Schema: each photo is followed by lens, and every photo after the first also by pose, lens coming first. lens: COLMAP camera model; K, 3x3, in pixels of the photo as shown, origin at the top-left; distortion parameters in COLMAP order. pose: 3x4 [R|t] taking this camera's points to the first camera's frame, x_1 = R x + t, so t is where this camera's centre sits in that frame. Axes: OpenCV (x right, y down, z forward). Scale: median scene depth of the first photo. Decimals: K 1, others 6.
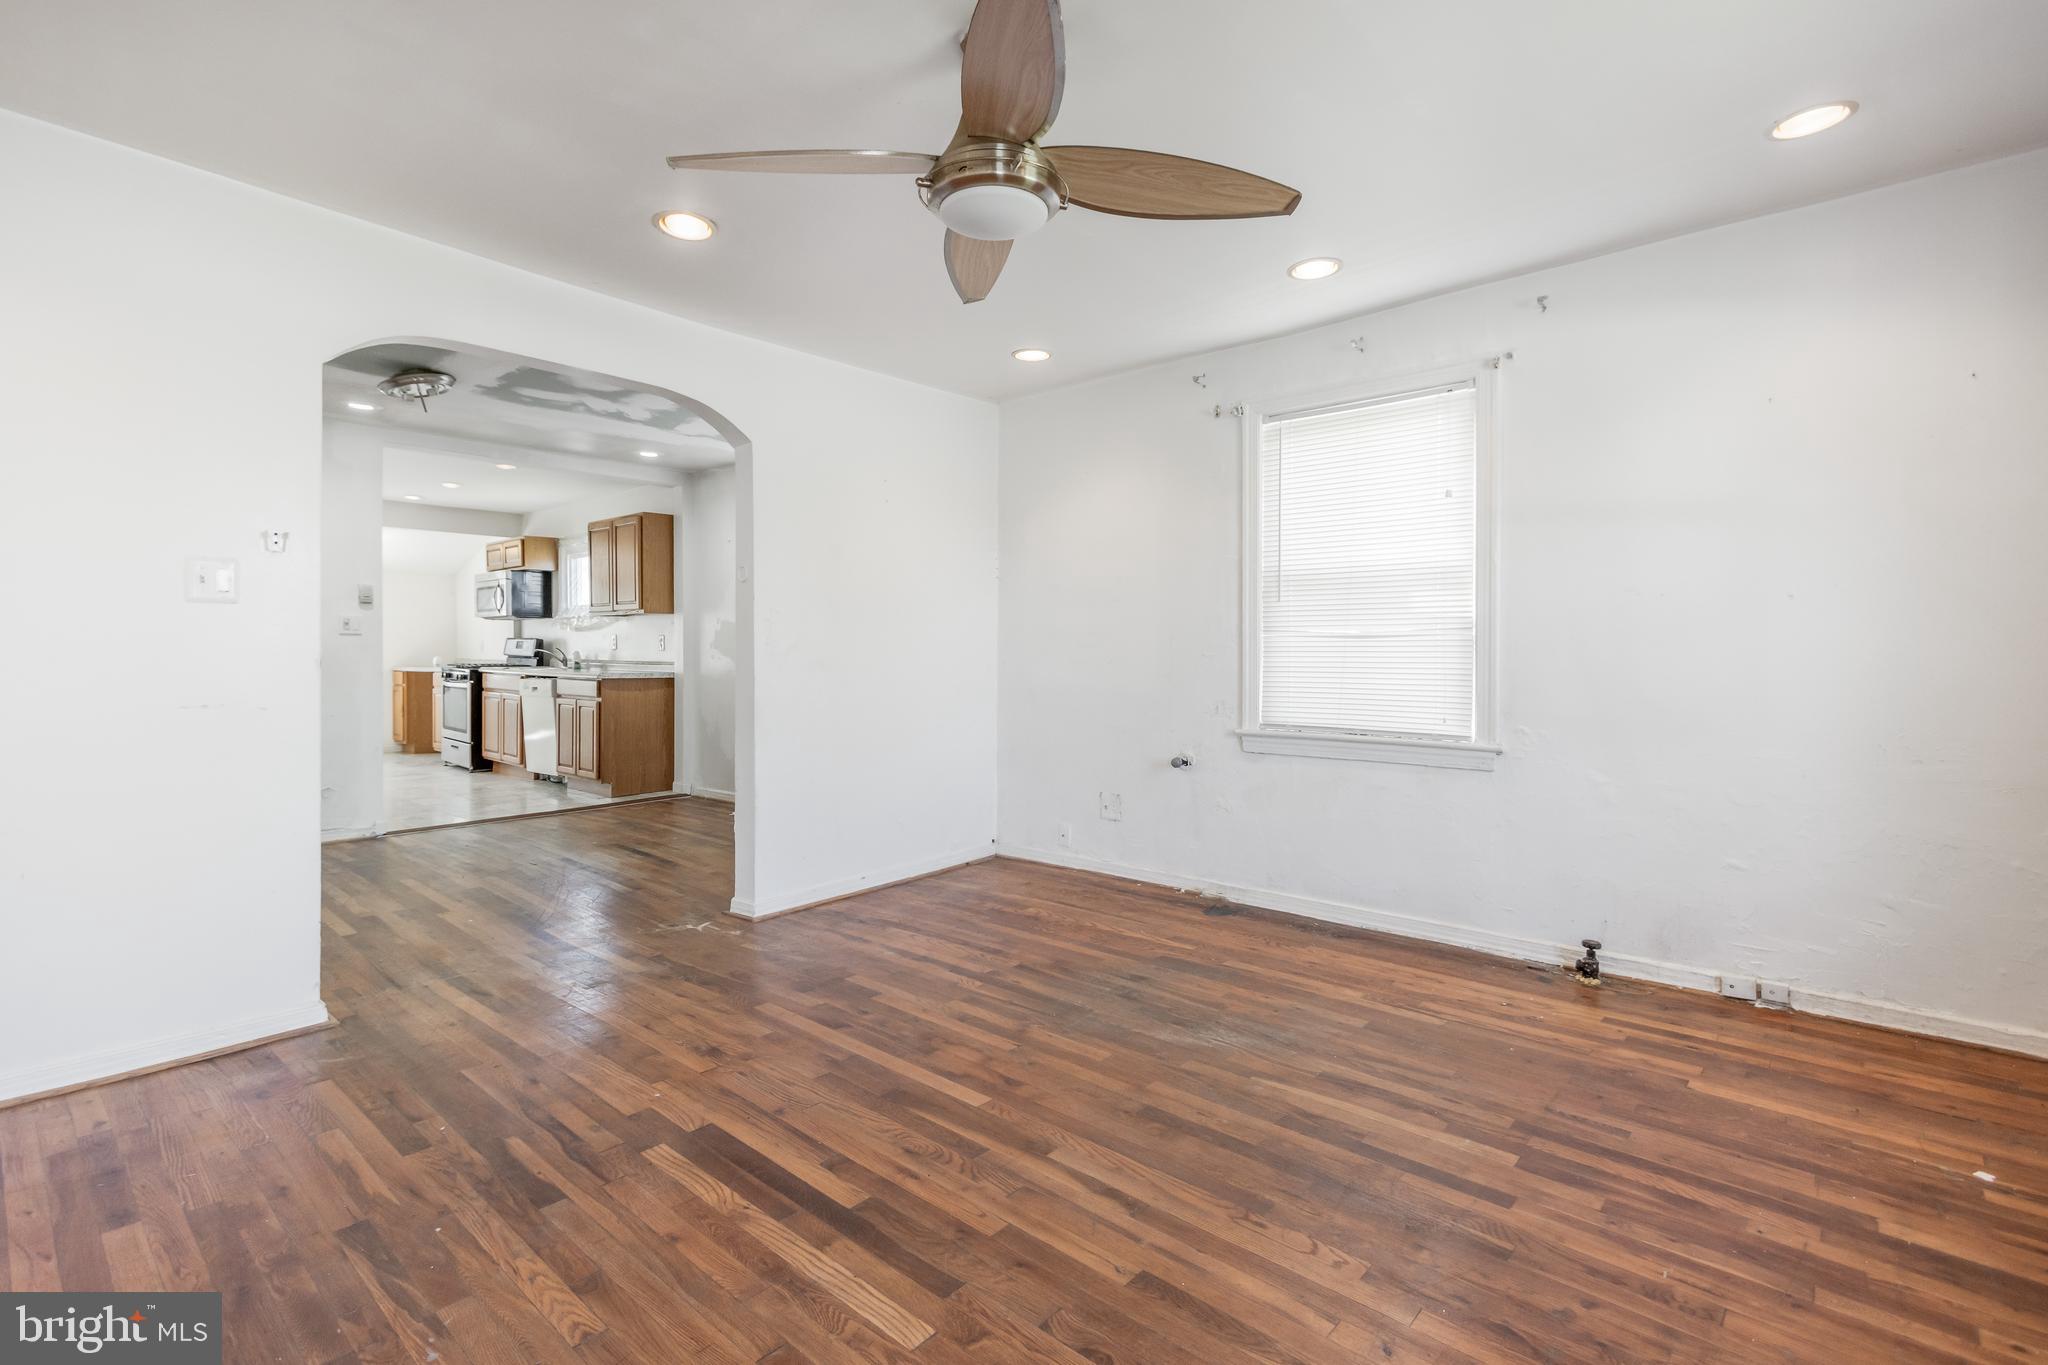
lens RADIAL K [[975.3, 0, 1022.0], [0, 975.3, 669.5], [0, 0, 1]] dist [0.006017, -0.000874]
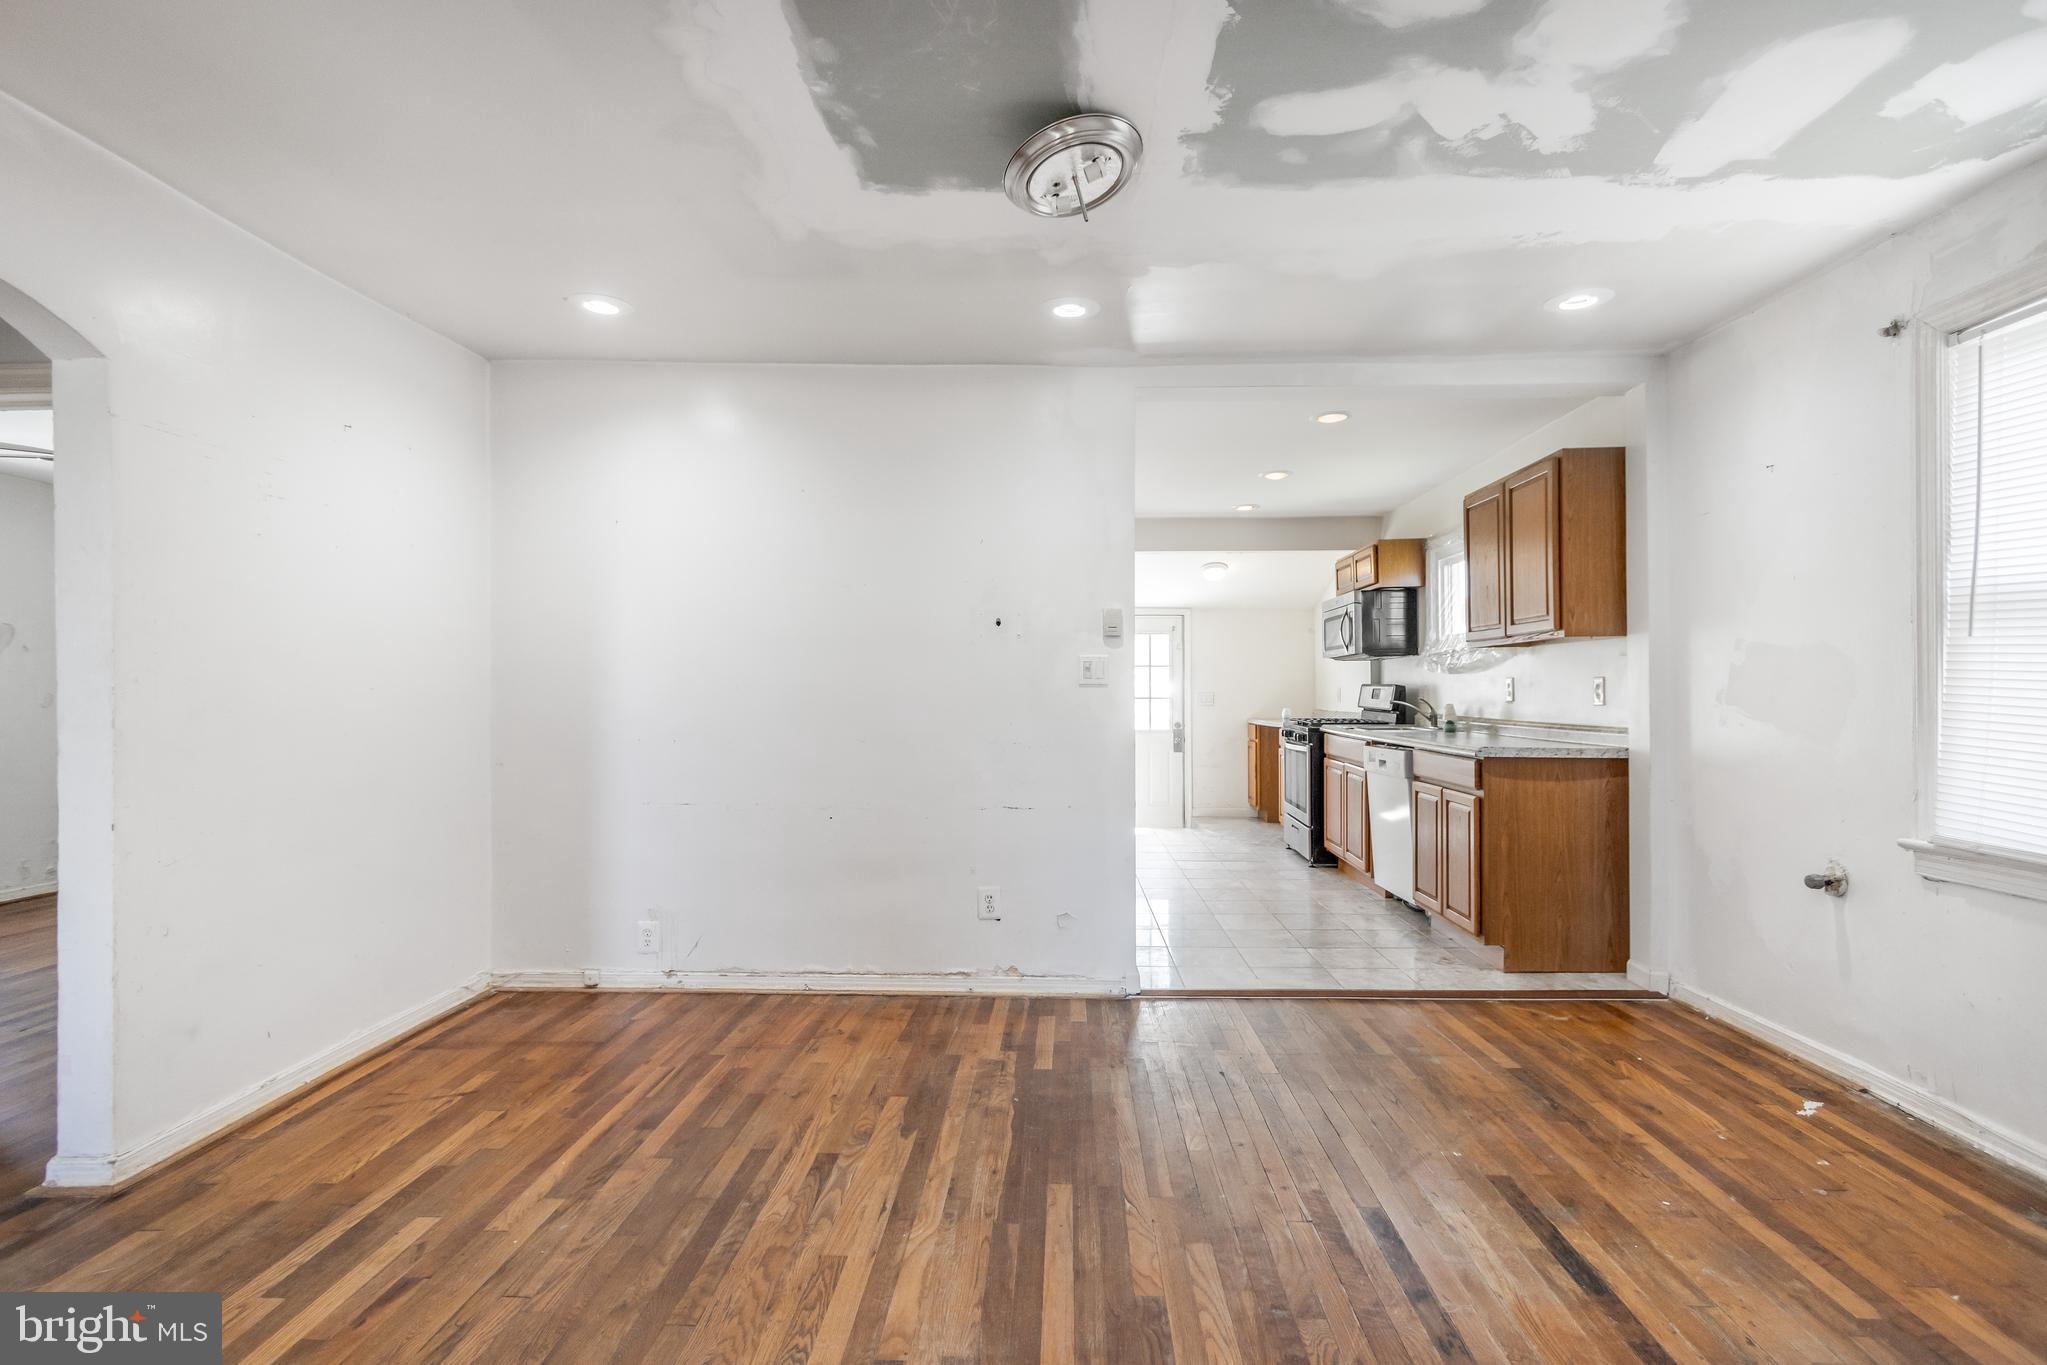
lens RADIAL K [[922.7, 0, 1027.2], [0, 922.7, 682.5], [0, 0, 1]] dist [0.001525, -0.000312]
pose [[0.633148, -0.013336, -0.773916, -0.265906], [-0.009694, 0.999637, -0.025156, -0.024945], [0.773970, 0.023430, 0.632788, 0.657868]]
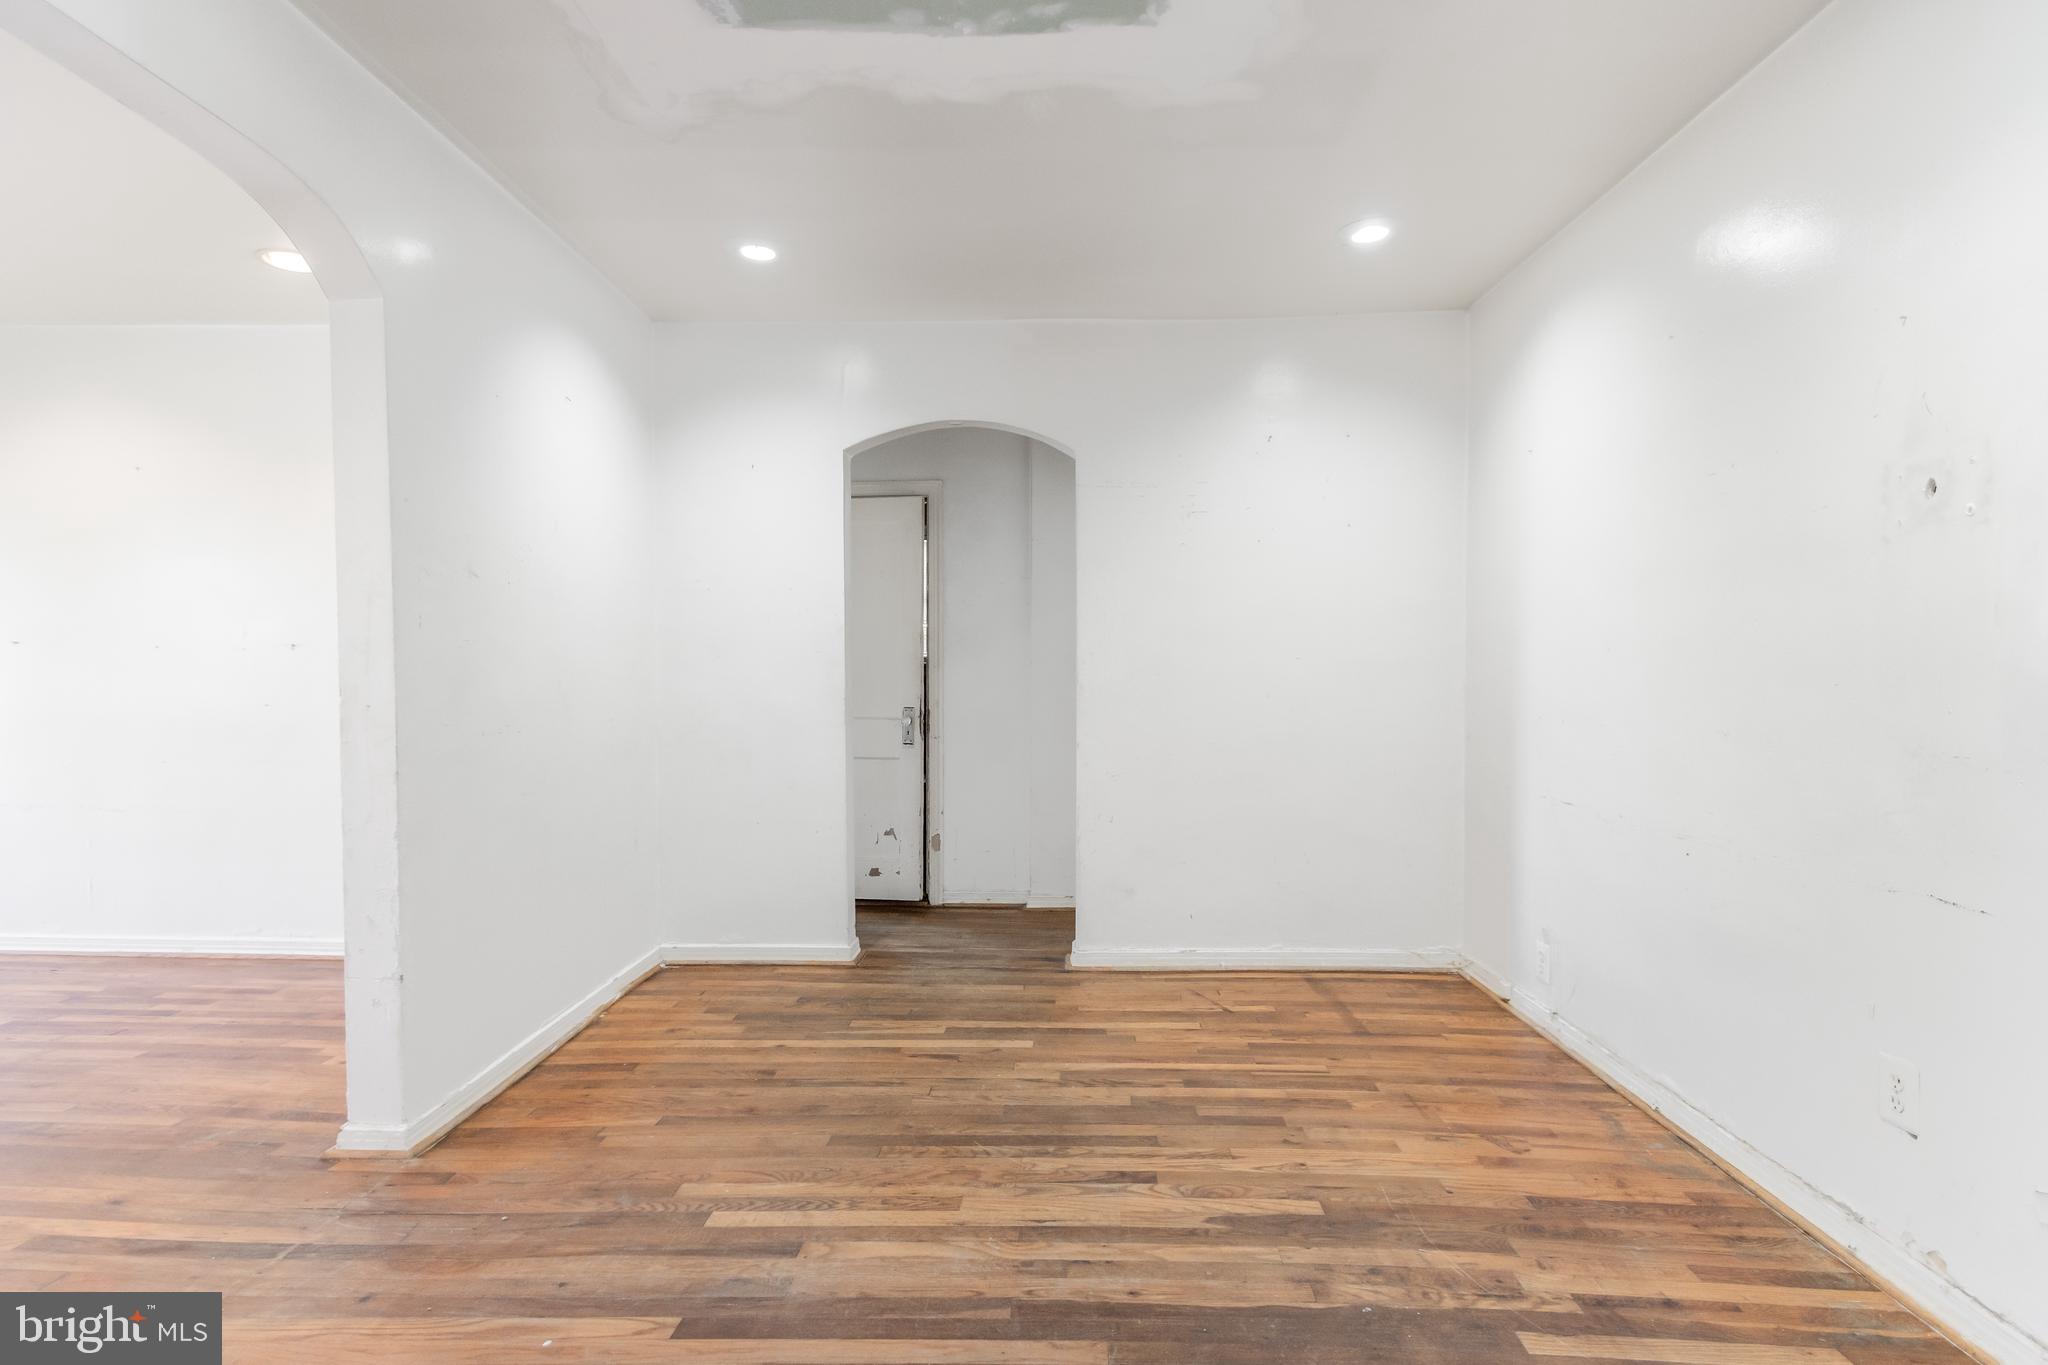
lens RADIAL K [[975.3, 0, 1015.4], [0, 975.3, 705.2], [0, 0, 1]] dist [0.006017, -0.000874]
pose [[-0.753432, 0.013374, -0.657390, -0.364149], [-0.017726, 0.999017, 0.040639, -0.022675], [0.657287, 0.042272, -0.752454, 1.149699]]
